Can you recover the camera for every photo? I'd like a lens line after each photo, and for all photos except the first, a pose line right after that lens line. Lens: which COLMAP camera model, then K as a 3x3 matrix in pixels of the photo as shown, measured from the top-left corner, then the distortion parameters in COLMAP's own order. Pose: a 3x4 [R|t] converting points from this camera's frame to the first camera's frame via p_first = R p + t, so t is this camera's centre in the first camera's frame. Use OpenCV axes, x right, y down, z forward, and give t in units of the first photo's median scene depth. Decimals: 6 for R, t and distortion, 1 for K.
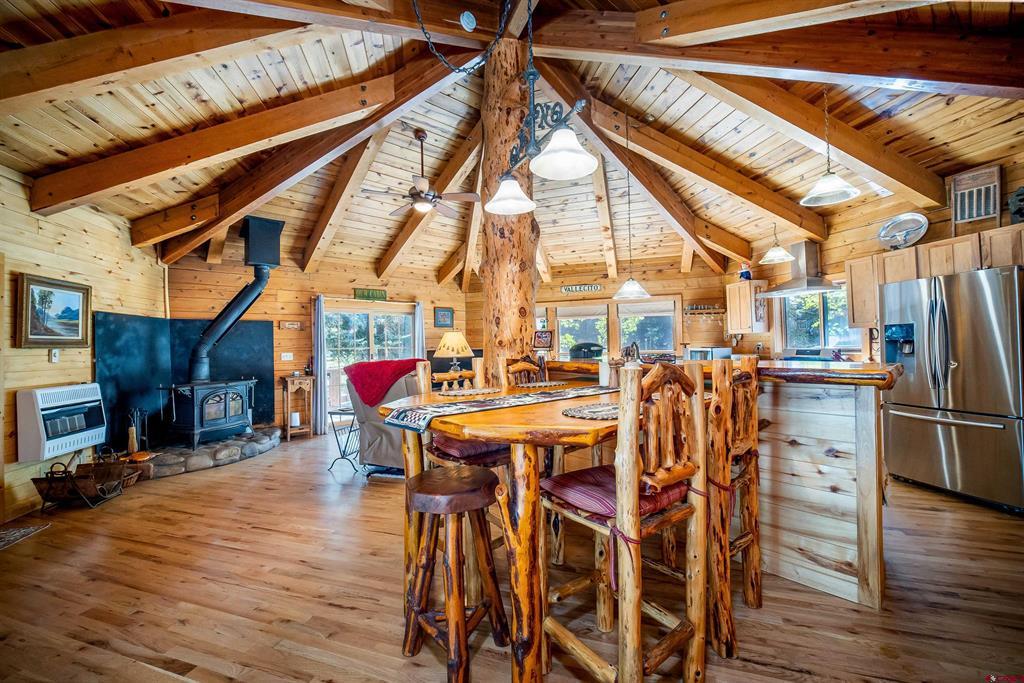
lens RADIAL K [[398.0, 0, 503.8], [0, 398.0, 337.0], [0, 0, 1]] dist [-0.002501, -0.000196]
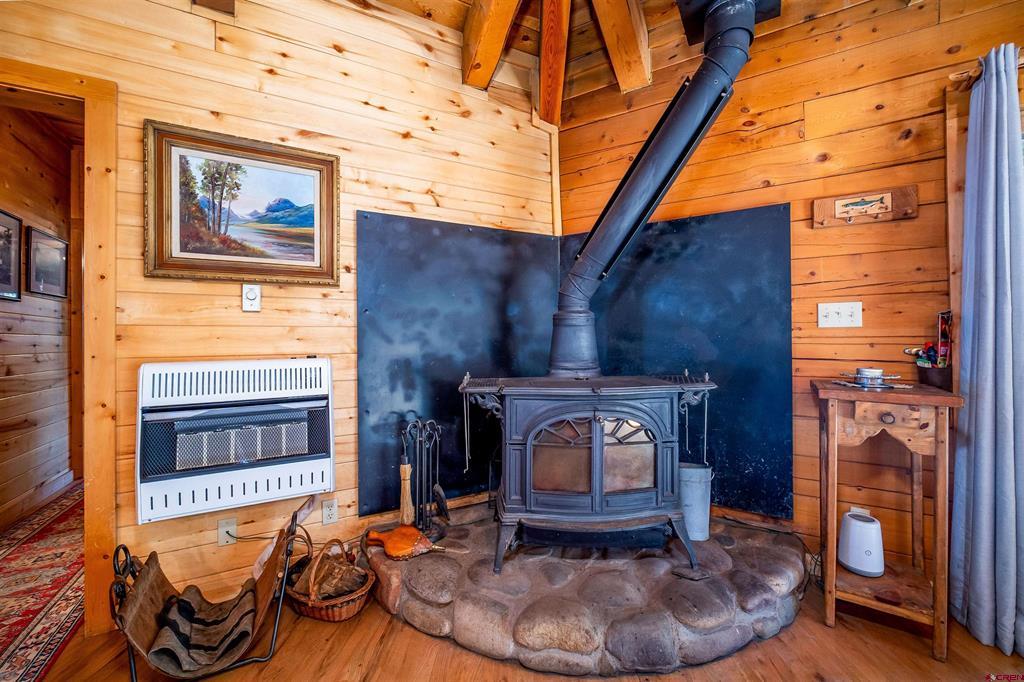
lens RADIAL K [[398.0, 0, 503.8], [0, 398.0, 336.5], [0, 0, 1]] dist [-0.002501, -0.000196]
pose [[0.288349, 0.031547, -0.957006, -0.415658], [0.023007, 0.998940, 0.039862, 0.060772], [0.957249, -0.033512, 0.287318, 0.844865]]
